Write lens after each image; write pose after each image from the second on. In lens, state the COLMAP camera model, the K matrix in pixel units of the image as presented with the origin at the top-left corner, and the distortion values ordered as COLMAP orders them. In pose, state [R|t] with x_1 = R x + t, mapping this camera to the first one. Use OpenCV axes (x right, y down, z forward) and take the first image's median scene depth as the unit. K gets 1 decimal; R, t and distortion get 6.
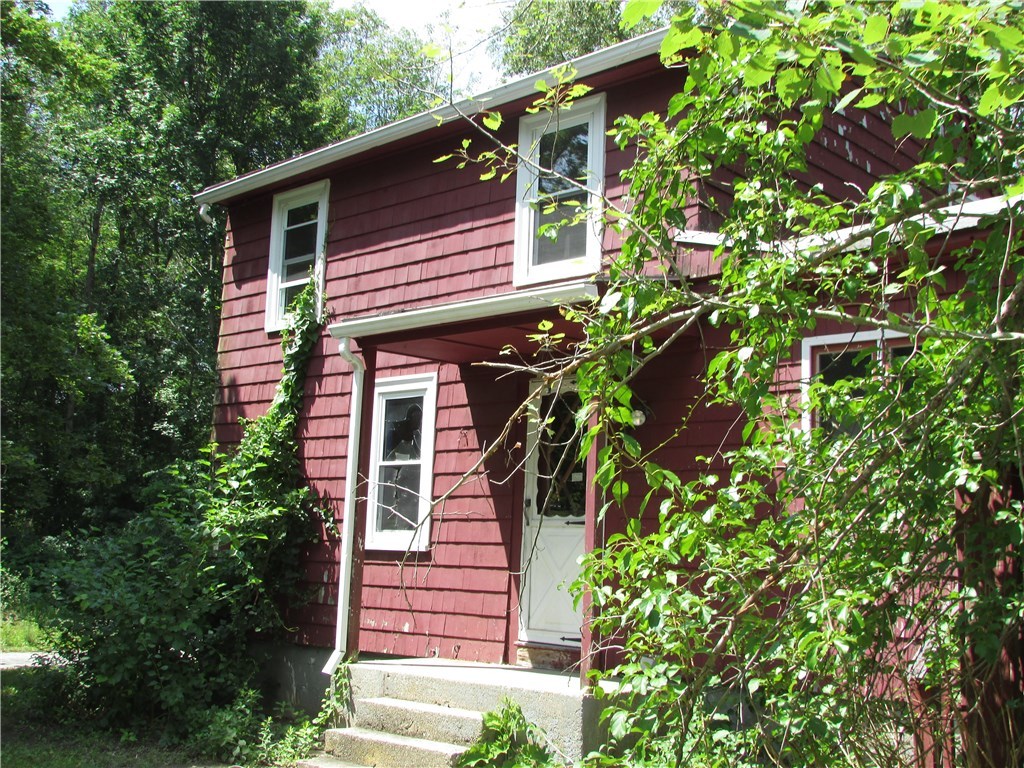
lens RADIAL K [[1234.4, 0, 512.0], [0, 1234.4, 384.0], [0, 0, 1]] dist [-0.010297, -0.005983]
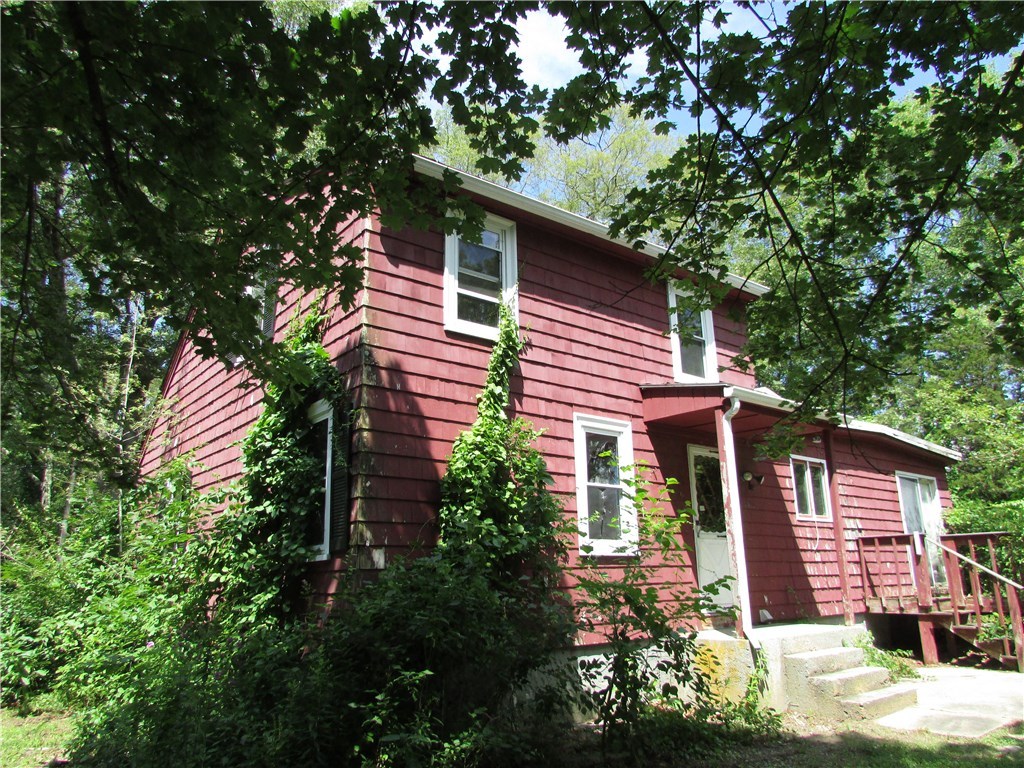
lens RADIAL K [[735.2, 0, 512.0], [0, 735.2, 384.0], [0, 0, 1]] dist [-0.013347, 0.000297]
pose [[0.127733, 0.222339, 0.966566, -0.786407], [-0.117431, 0.971084, -0.207859, 0.120574], [-0.984832, -0.086954, 0.150149, 0.912008]]
